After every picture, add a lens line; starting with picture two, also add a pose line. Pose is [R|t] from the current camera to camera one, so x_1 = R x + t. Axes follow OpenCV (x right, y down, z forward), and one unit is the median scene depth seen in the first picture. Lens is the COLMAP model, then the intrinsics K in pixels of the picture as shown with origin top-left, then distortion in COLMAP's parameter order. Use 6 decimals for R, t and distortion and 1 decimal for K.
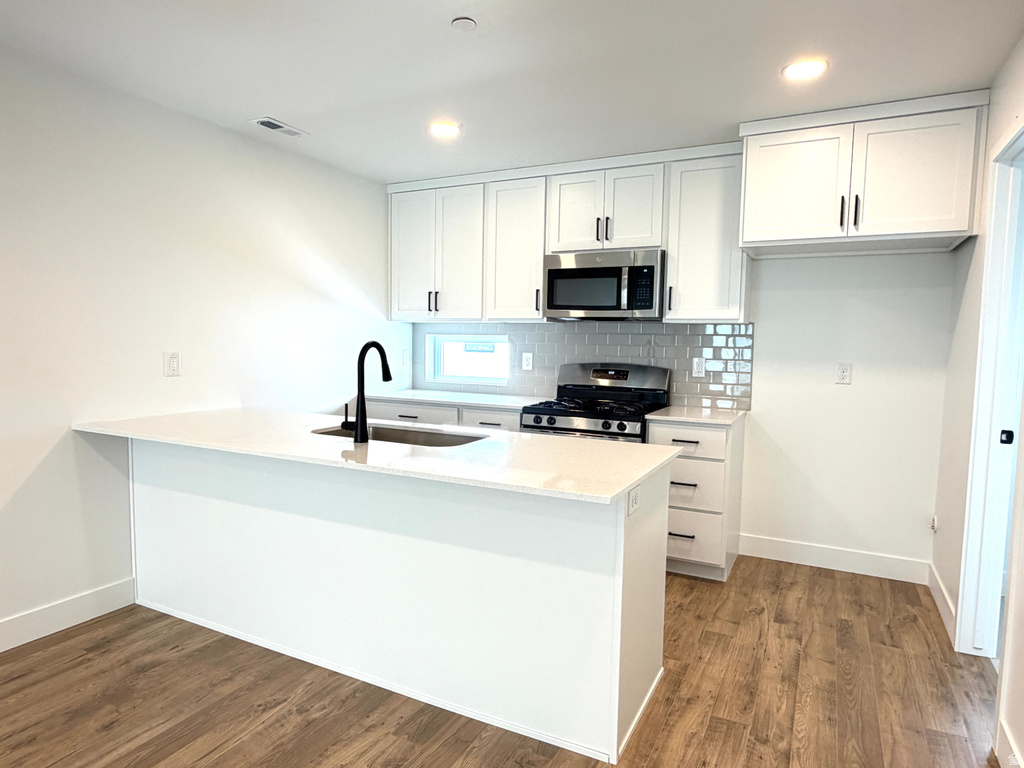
lens RADIAL K [[635.1, 0, 512.0], [0, 635.1, 384.0], [0, 0, 1]] dist [0.002358, -0.000409]
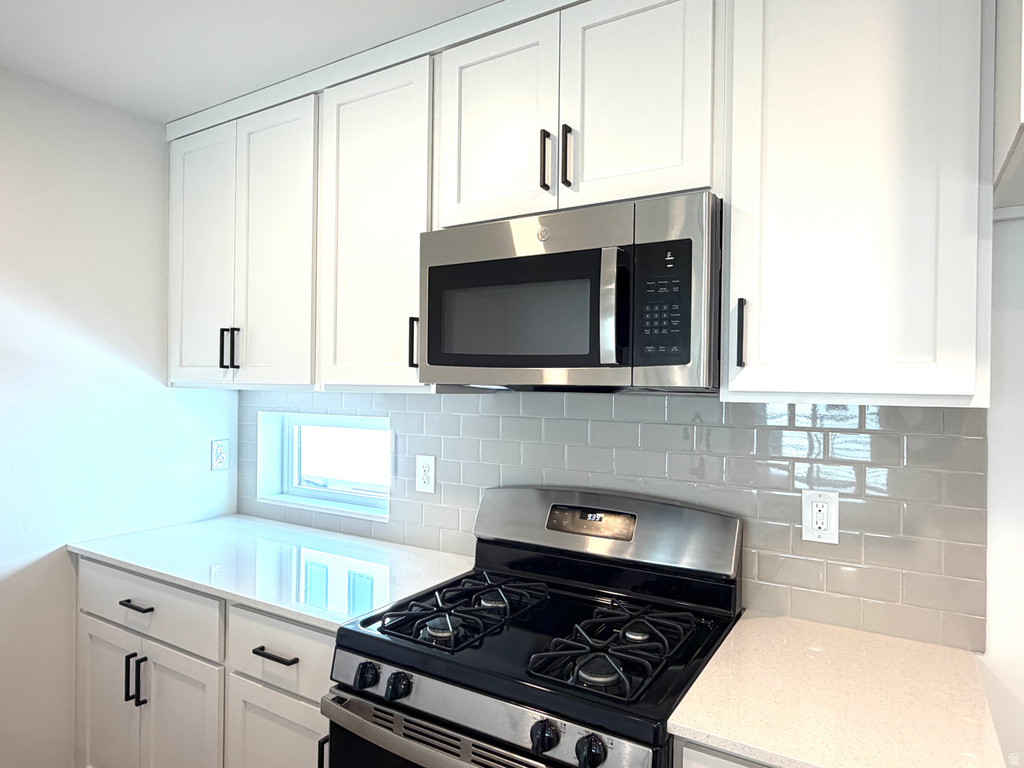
lens RADIAL K [[635.1, 0, 512.0], [0, 635.1, 384.0], [0, 0, 1]] dist [0.002358, -0.000409]
pose [[0.996944, -0.003619, -0.078032, 0.142923], [-0.002427, 0.997009, -0.077244, -0.075345], [0.078078, 0.077197, 0.993954, 0.610802]]
